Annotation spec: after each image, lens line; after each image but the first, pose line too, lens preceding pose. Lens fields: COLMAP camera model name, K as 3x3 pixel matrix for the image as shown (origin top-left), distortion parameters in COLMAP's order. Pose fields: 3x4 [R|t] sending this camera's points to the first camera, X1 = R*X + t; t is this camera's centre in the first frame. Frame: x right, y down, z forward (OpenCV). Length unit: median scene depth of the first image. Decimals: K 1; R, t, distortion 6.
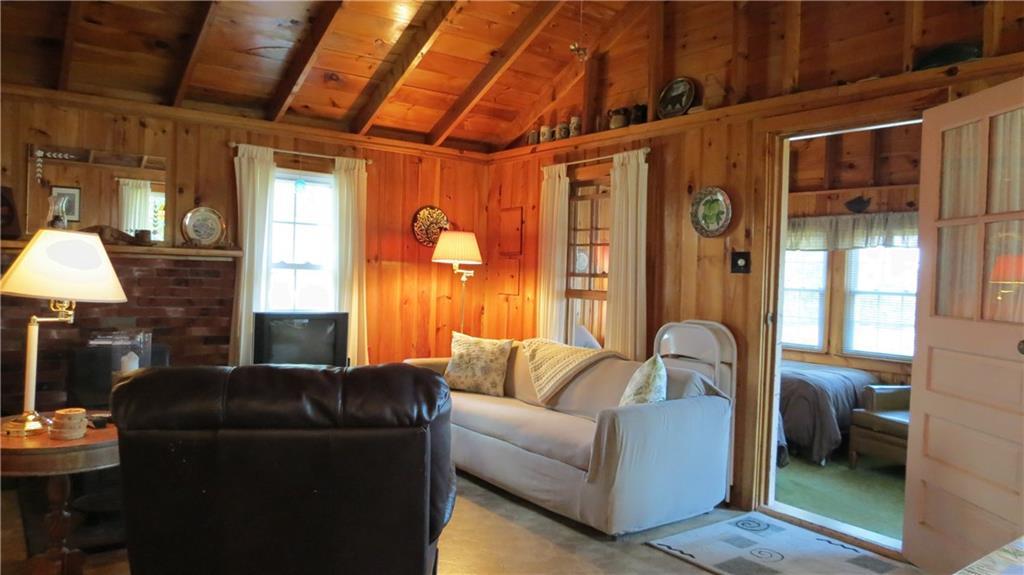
lens RADIAL K [[721.1, 0, 509.7], [0, 721.1, 290.6], [0, 0, 1]] dist [-0.003955, -0.028332]
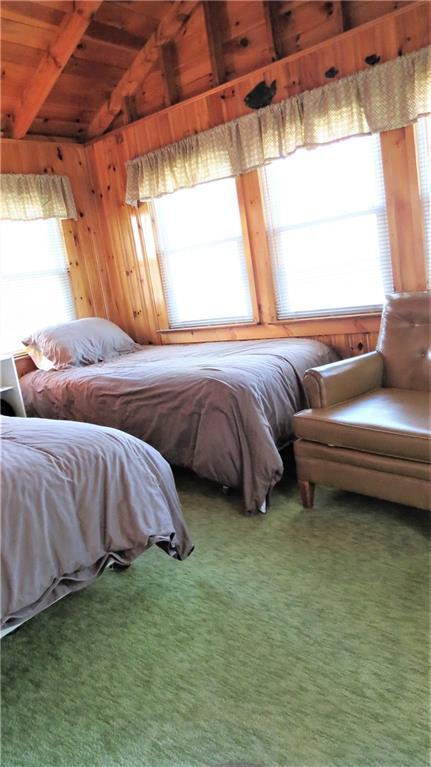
lens RADIAL K [[540.1, 0, 215.5], [0, 540.1, 383.5], [0, 0, 1]] dist [-0.003955, -0.028332]
pose [[0.948245, -0.231913, 0.216907, 0.277704], [0.194176, 0.963975, 0.181792, 0.039817], [-0.251253, -0.130265, 0.959116, 0.503338]]
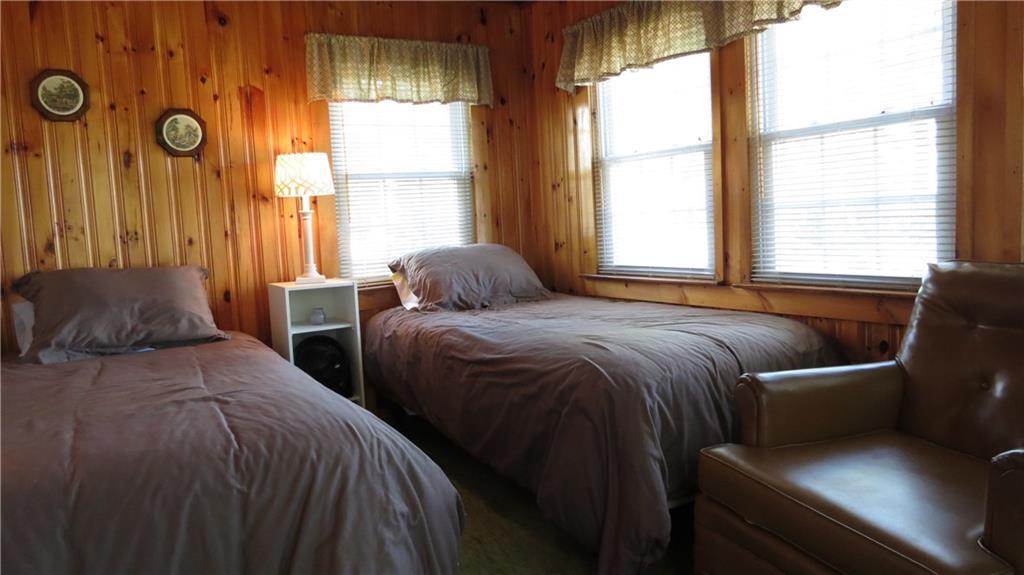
lens RADIAL K [[721.1, 0, 509.7], [0, 721.1, 290.6], [0, 0, 1]] dist [-0.003955, -0.028332]
pose [[0.992074, -0.079832, -0.097038, 0.365246], [0.086531, 0.994000, 0.066906, 0.051988], [0.091114, -0.074773, 0.993029, 0.563892]]
